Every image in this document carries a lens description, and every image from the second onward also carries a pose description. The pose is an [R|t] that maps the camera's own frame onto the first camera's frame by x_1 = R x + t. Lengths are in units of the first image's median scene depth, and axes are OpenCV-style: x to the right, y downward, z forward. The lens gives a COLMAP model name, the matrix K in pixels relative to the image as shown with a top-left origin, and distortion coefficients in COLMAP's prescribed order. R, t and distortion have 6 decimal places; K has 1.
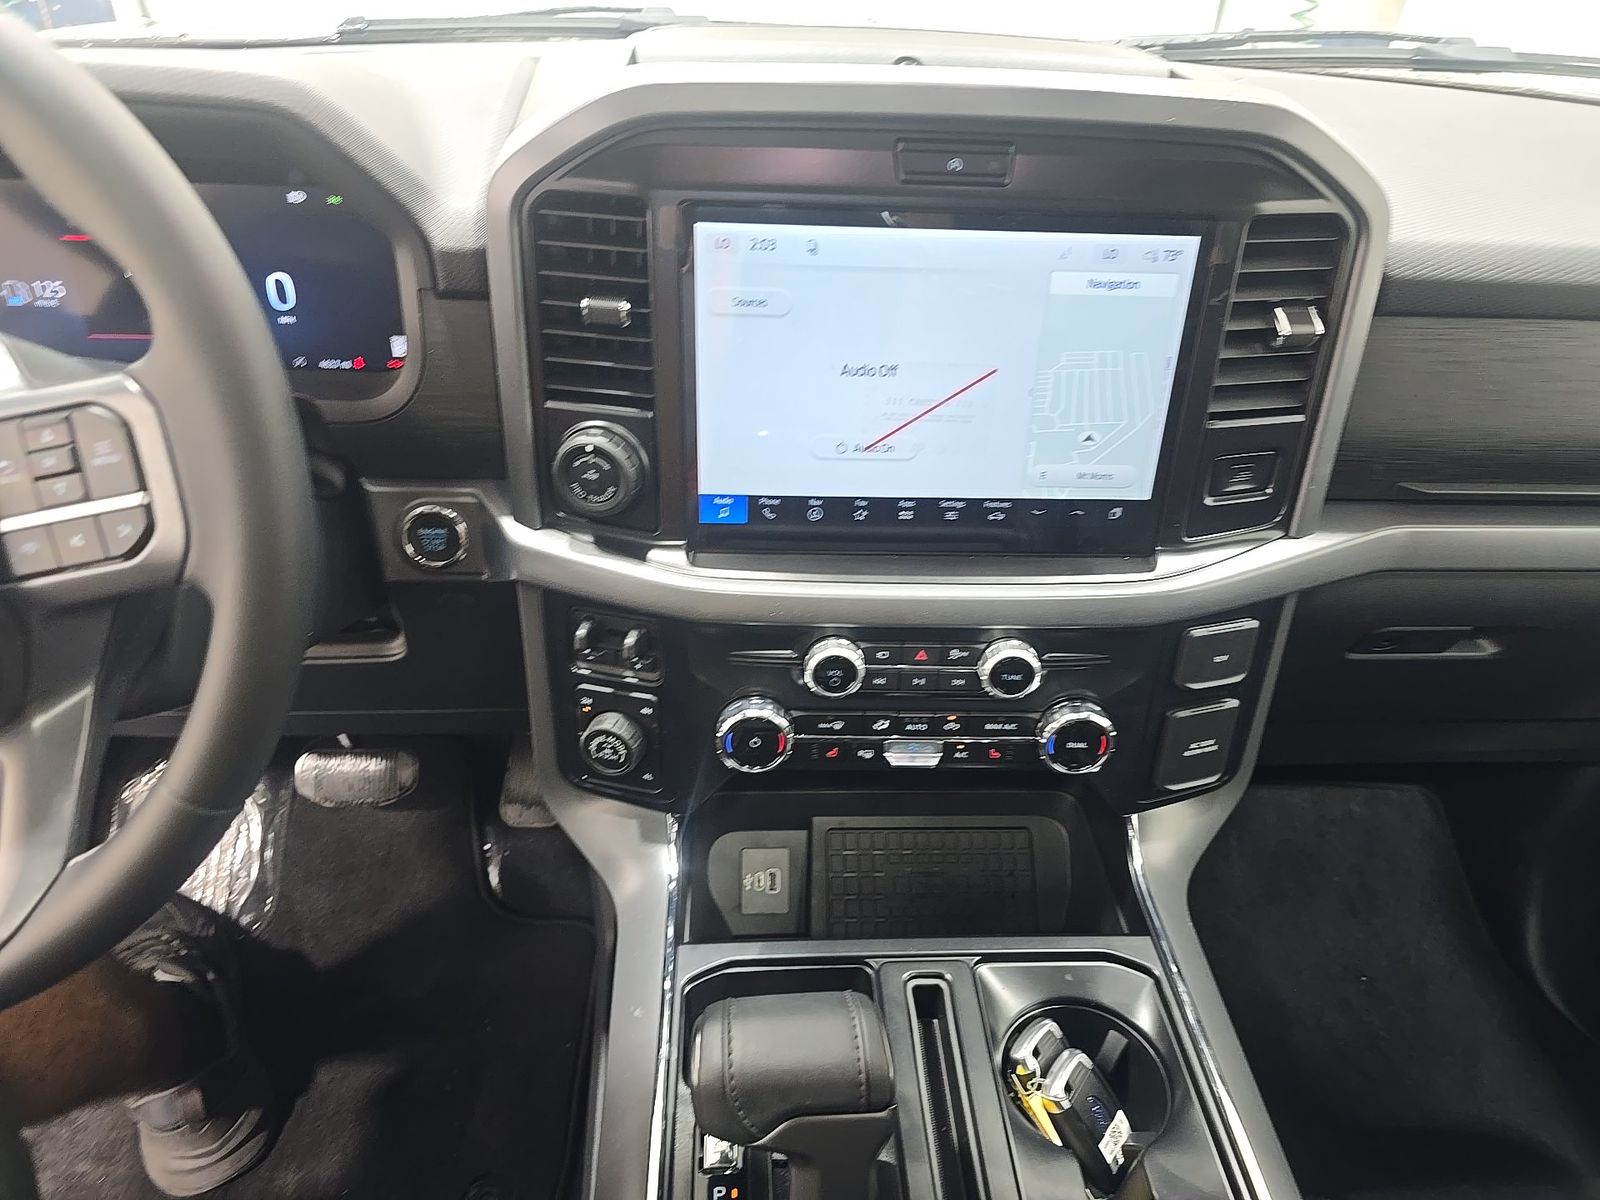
lens RADIAL K [[1069.0, 0, 800.0], [0, 1069.0, 600.0], [0, 0, 1]] dist [0.121962, -0.136668]
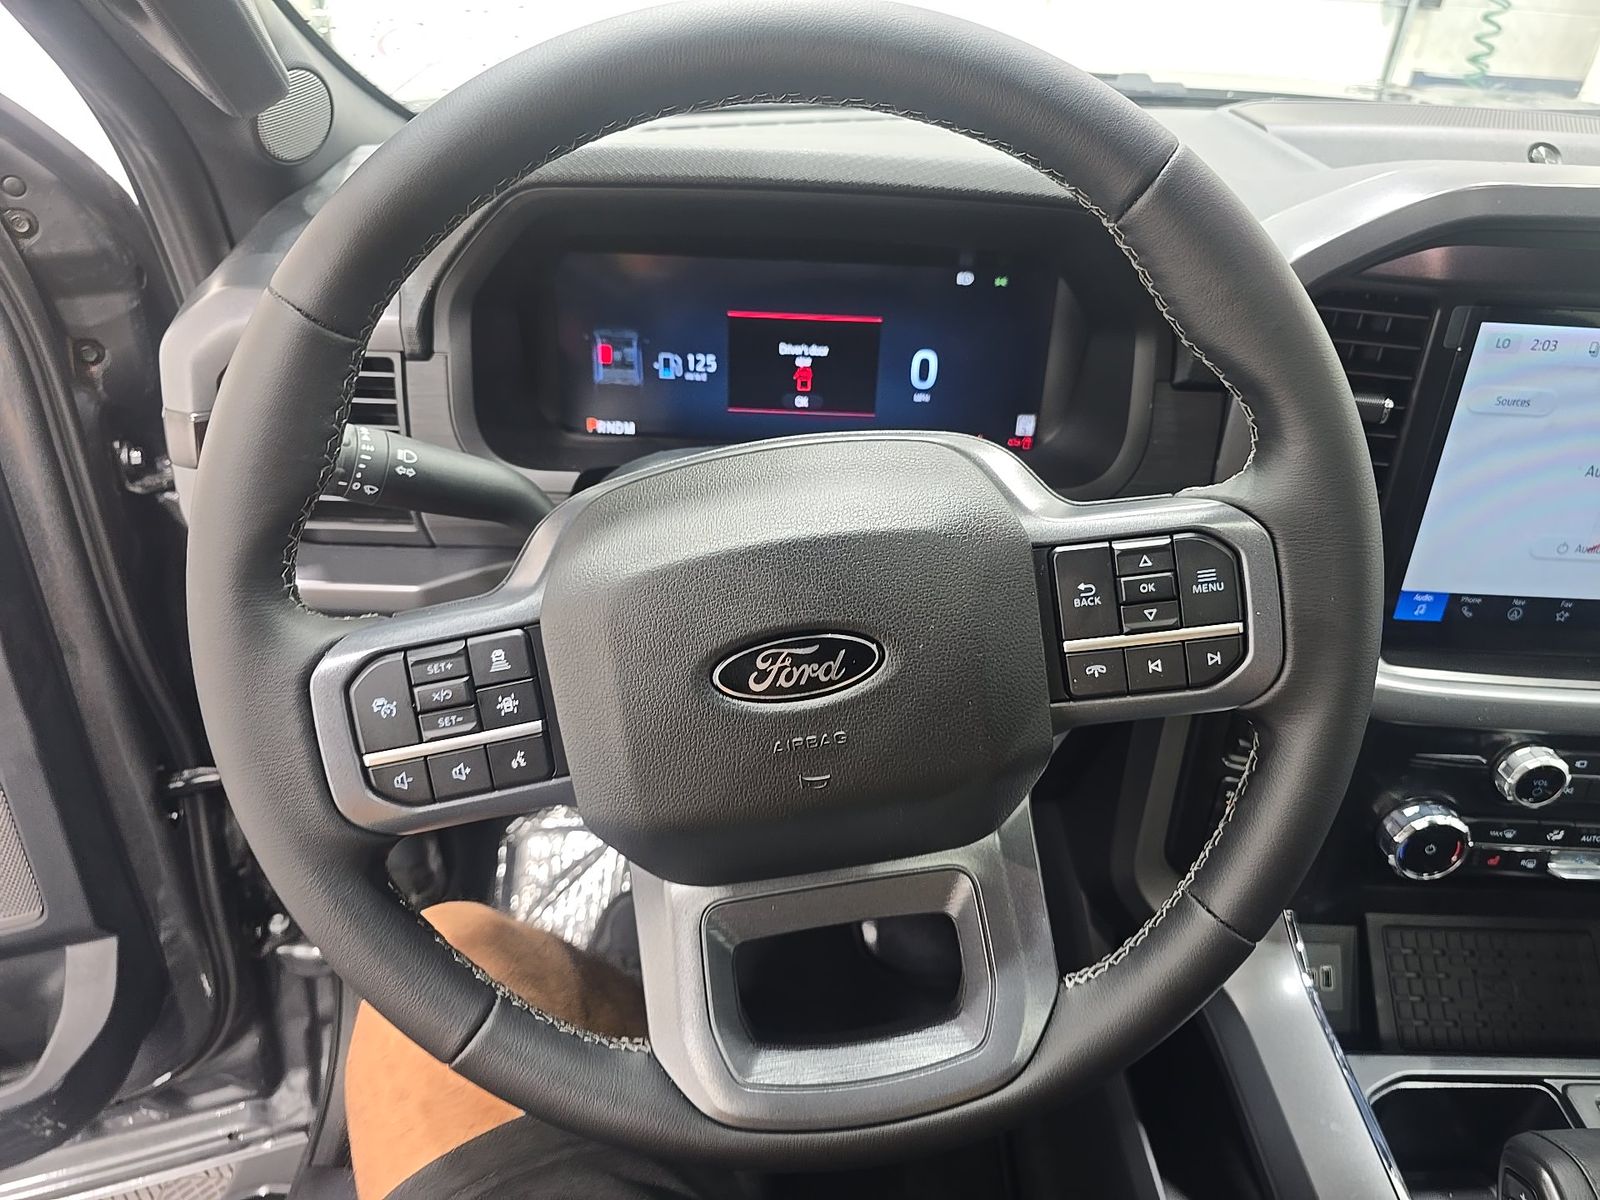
lens RADIAL K [[1085.7, 0, 831.4], [0, 1085.7, 600.1], [0, 0, 1]] dist [0.012558, -0.000330]
pose [[0.998820, 0.034322, -0.034370, -0.559132], [-0.035102, 0.999133, -0.022366, -0.049260], [0.033573, 0.023546, 0.999159, 0.004624]]
